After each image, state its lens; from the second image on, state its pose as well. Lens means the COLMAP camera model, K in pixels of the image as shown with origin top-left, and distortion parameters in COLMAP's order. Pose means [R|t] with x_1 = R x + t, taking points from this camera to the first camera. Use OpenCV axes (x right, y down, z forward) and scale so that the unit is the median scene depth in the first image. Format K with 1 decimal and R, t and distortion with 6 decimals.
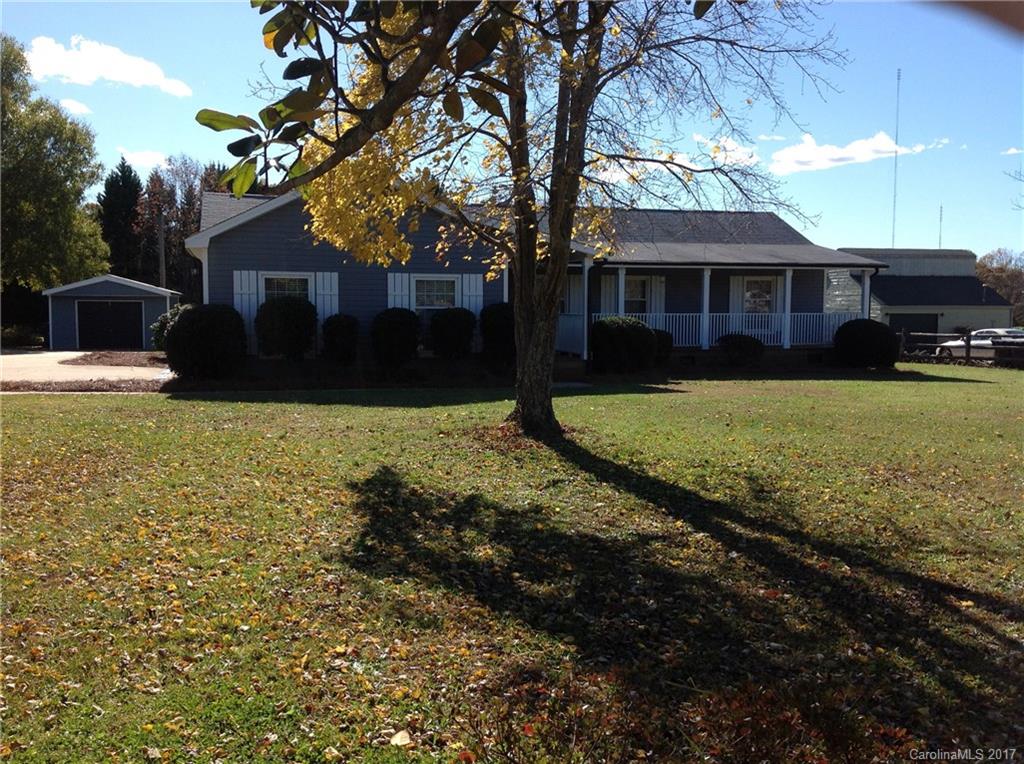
lens RADIAL K [[970.5, 0, 512.5], [0, 970.5, 377.8], [0, 0, 1]] dist [0.142285, -0.325455]
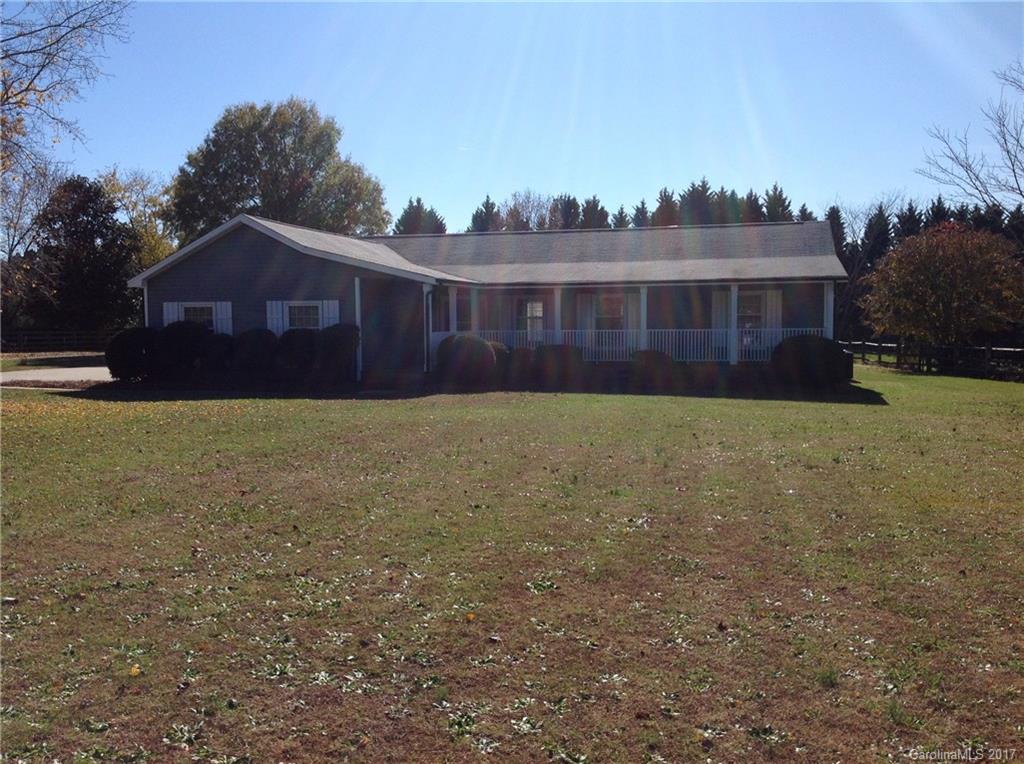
lens RADIAL K [[970.5, 0, 512.5], [0, 970.5, 377.8], [0, 0, 1]] dist [0.142285, -0.325455]
pose [[0.869579, 0.014311, -0.493587, 0.692889], [-0.023358, 0.999653, -0.012167, 0.000766], [0.493241, 0.022109, 0.869612, 0.042487]]
